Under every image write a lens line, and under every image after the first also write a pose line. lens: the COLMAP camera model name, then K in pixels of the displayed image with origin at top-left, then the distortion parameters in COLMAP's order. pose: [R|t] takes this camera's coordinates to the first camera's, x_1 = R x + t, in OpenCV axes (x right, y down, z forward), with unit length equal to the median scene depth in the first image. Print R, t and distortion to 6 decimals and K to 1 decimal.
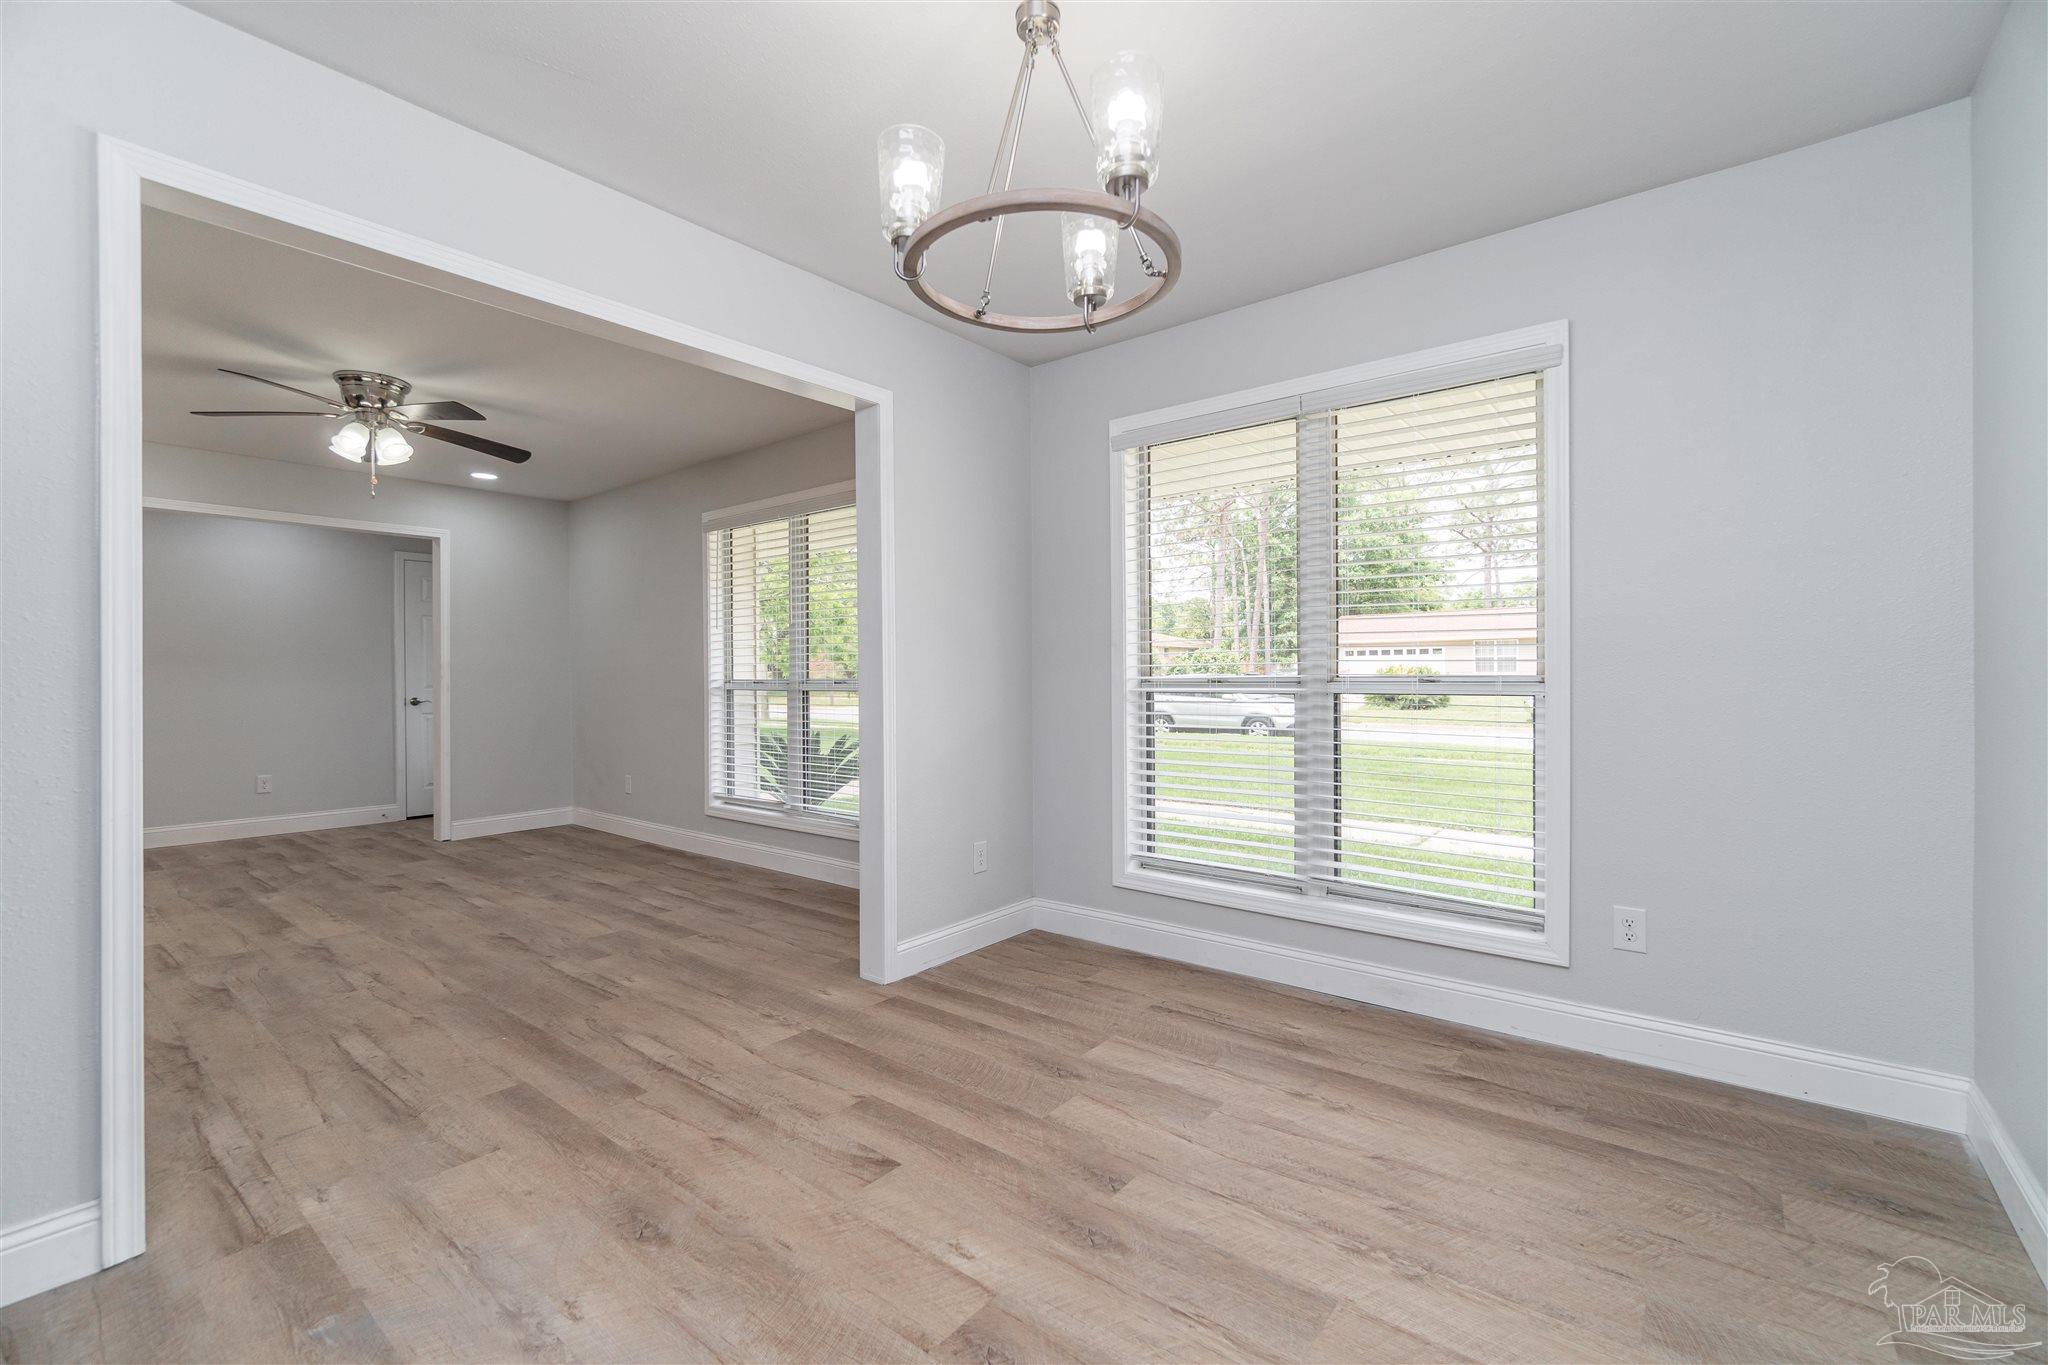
lens RADIAL K [[884.7, 0, 1018.3], [0, 884.7, 678.5], [0, 0, 1]] dist [-0.003832, 0.000789]
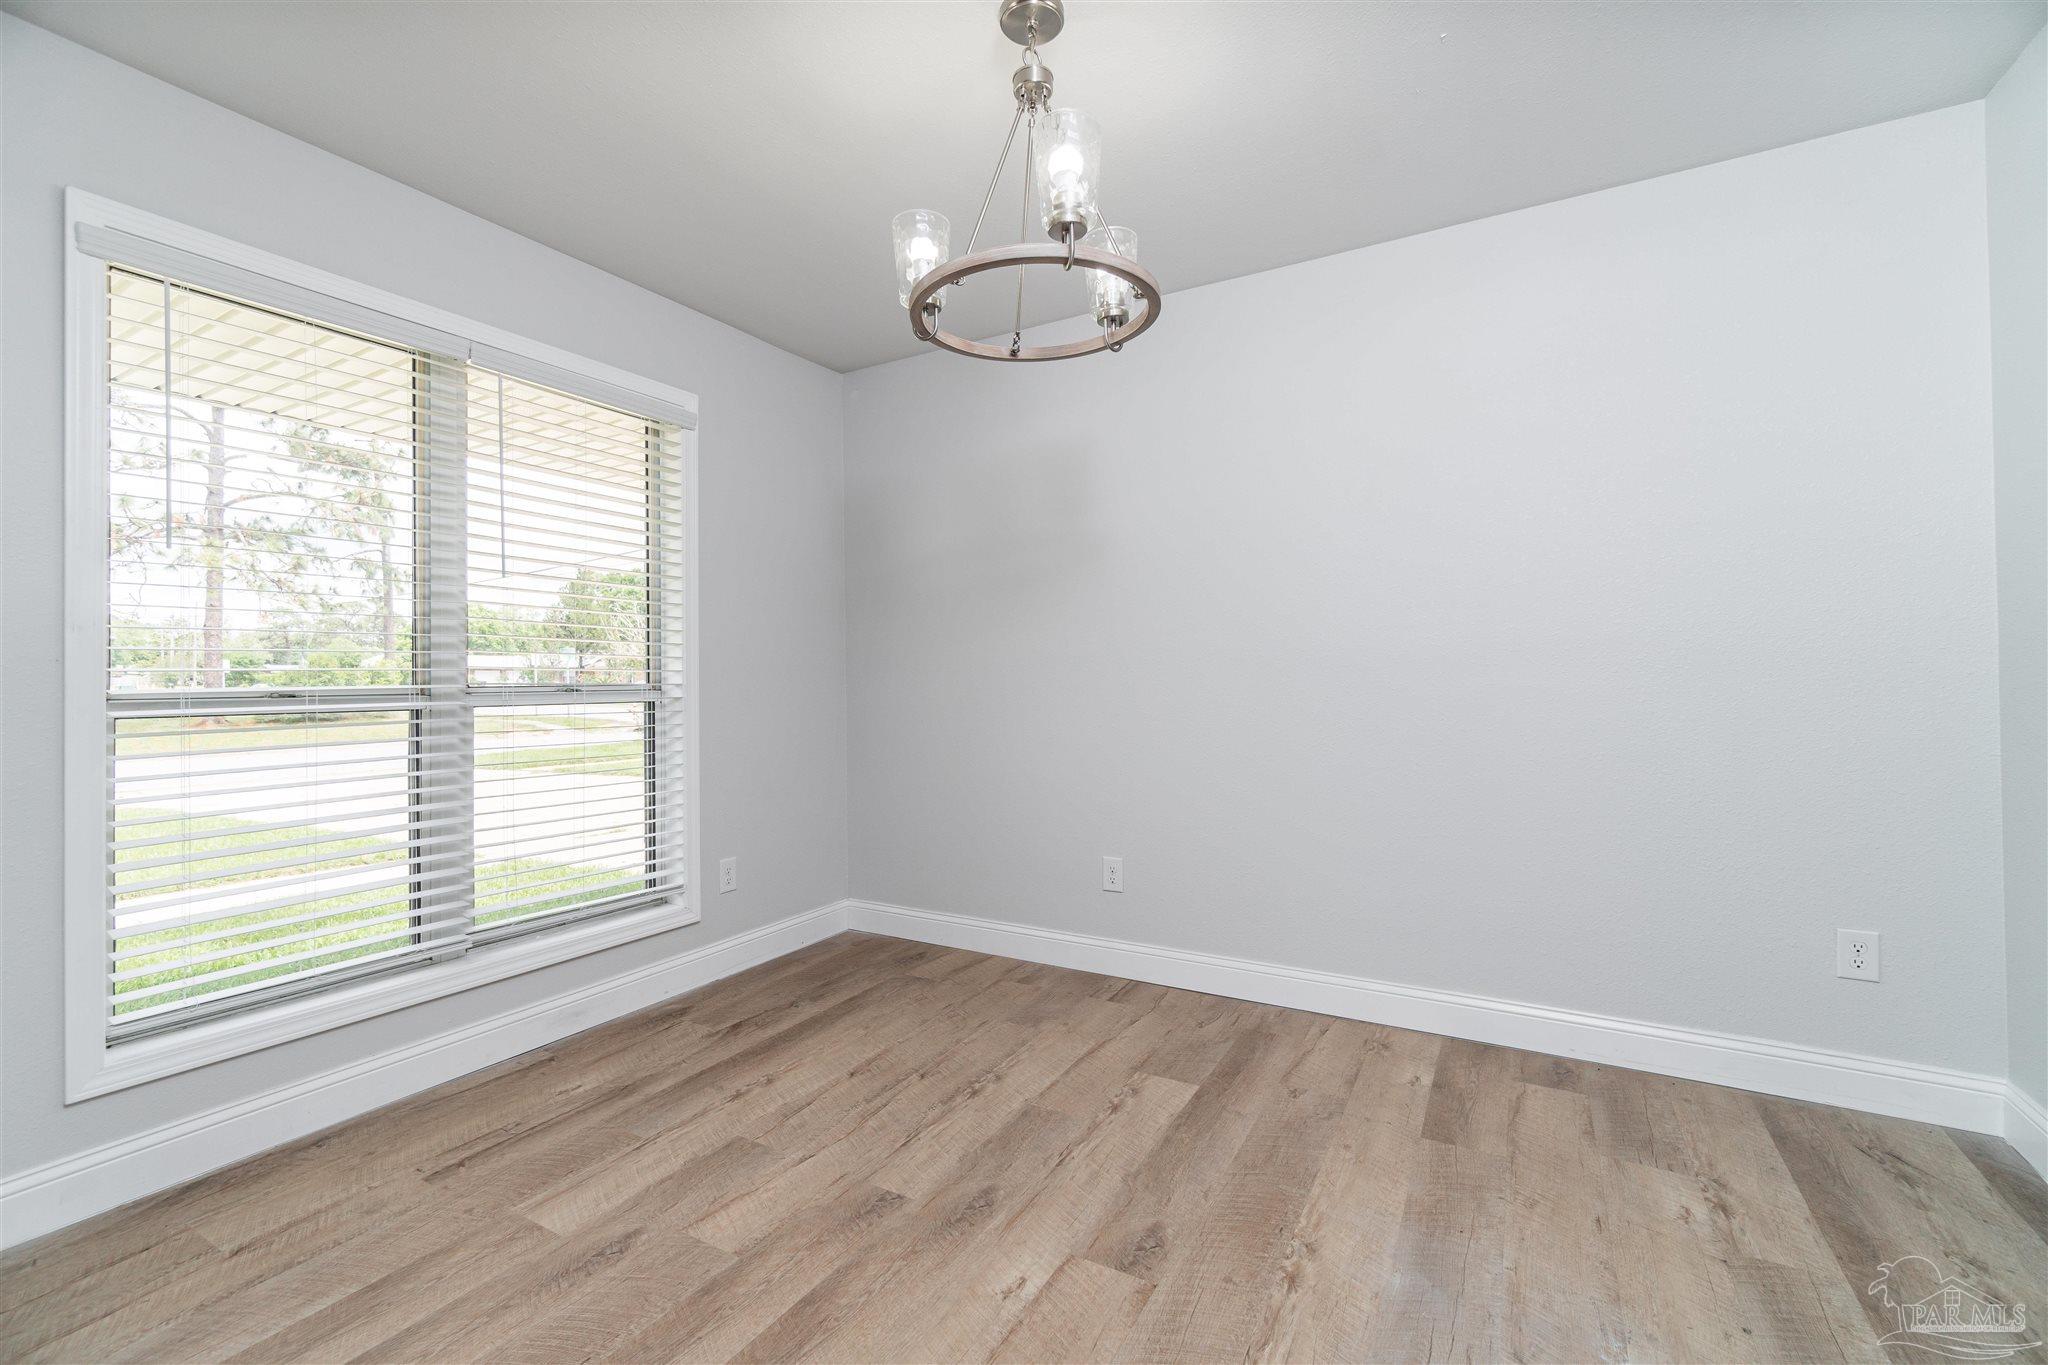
lens RADIAL K [[874.3, 0, 1017.9], [0, 874.3, 676.4], [0, 0, 1]] dist [-0.003580, 0.000124]
pose [[-0.158508, 0.010086, 0.987306, -0.744844], [0.013203, 0.999880, -0.008095, 0.000952], [-0.987269, 0.011752, -0.158622, 0.851576]]
